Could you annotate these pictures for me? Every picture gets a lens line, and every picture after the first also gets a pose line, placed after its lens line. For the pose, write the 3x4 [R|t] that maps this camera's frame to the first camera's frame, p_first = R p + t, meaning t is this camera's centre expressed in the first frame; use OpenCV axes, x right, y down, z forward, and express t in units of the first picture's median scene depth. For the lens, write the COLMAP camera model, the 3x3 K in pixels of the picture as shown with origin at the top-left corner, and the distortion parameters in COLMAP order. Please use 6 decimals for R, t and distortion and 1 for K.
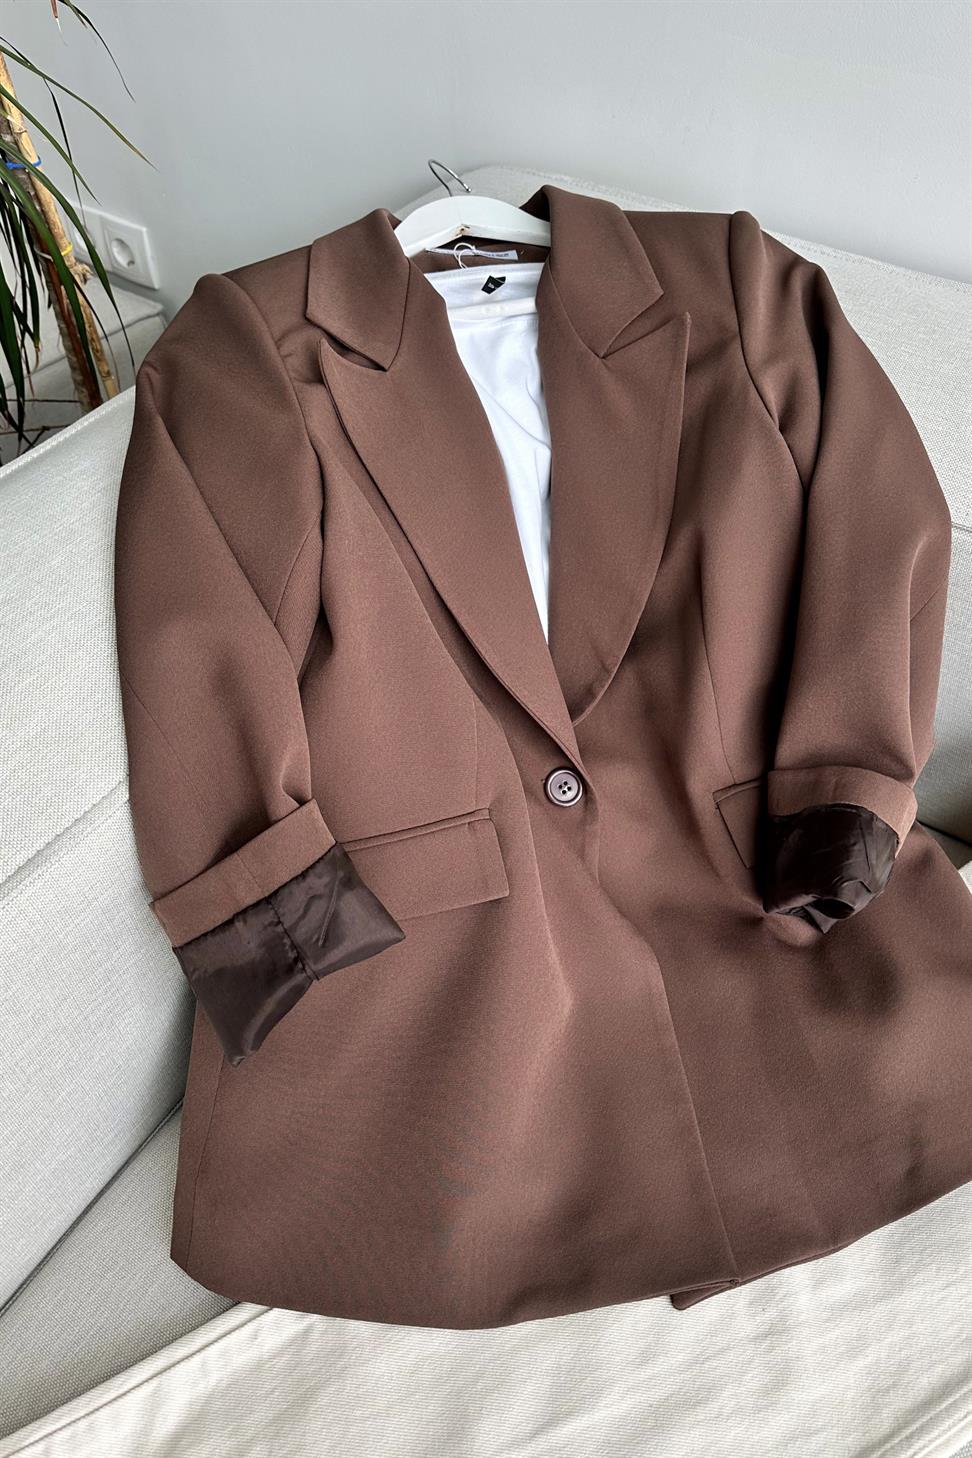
lens RADIAL K [[1006.4, 0, 483.9], [0, 1006.4, 716.0], [0, 0, 1]] dist [0.120417, 0.000629]
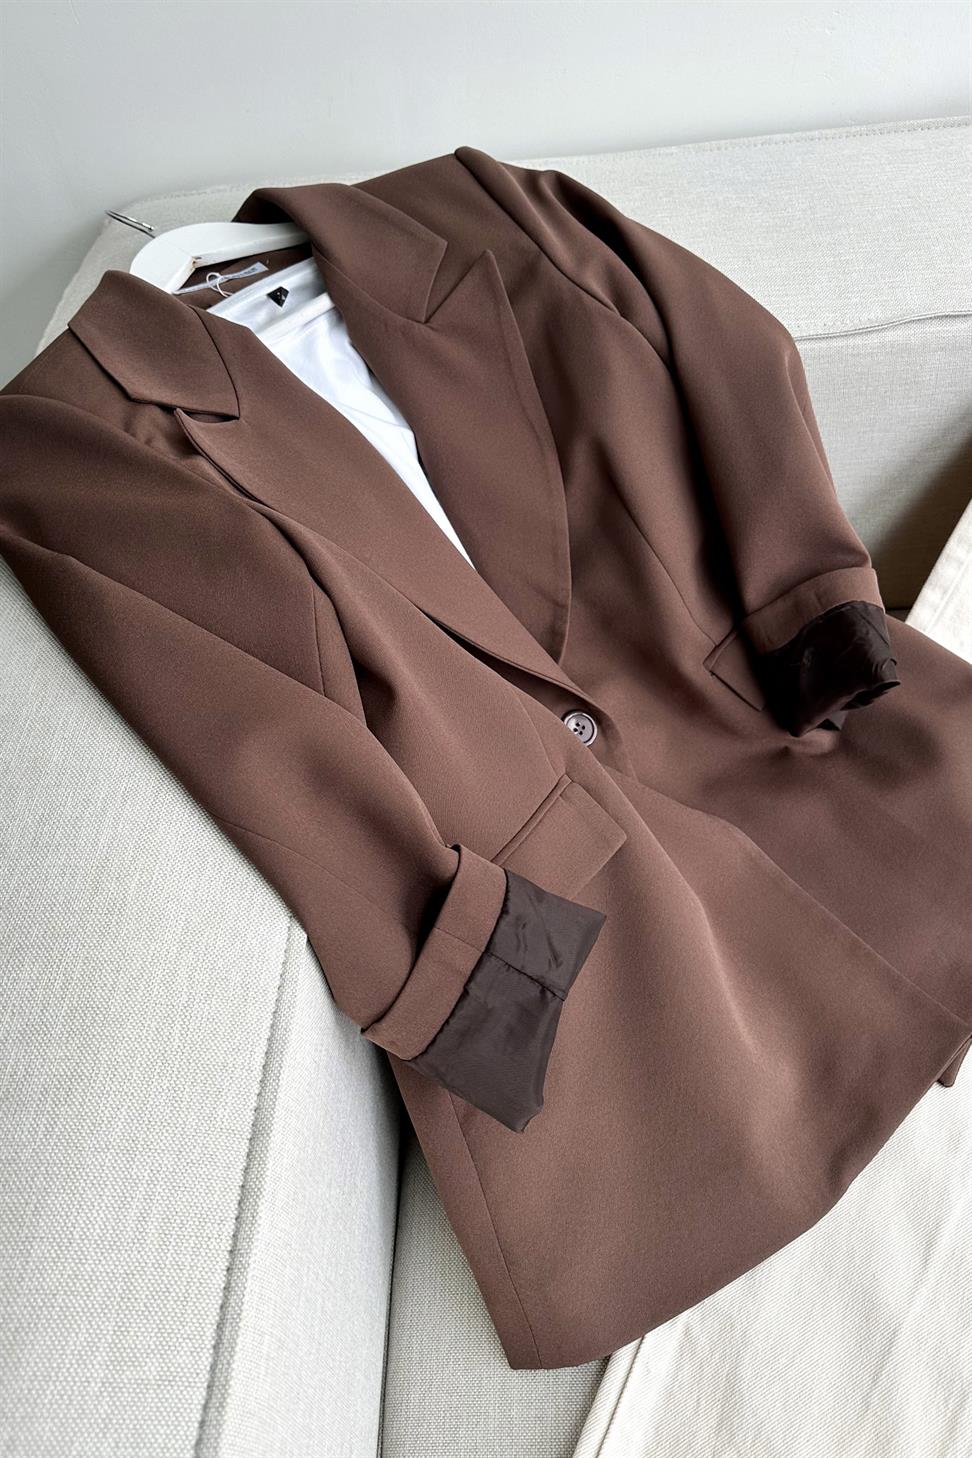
lens RADIAL K [[1006.4, 0, 511.4], [0, 1006.4, 696.0], [0, 0, 1]] dist [0.120417, 0.000629]
pose [[0.833721, -0.470435, 0.289137, -0.277663], [0.473030, 0.878605, 0.065545, -0.061470], [-0.284872, 0.082124, 0.955041, 0.064686]]
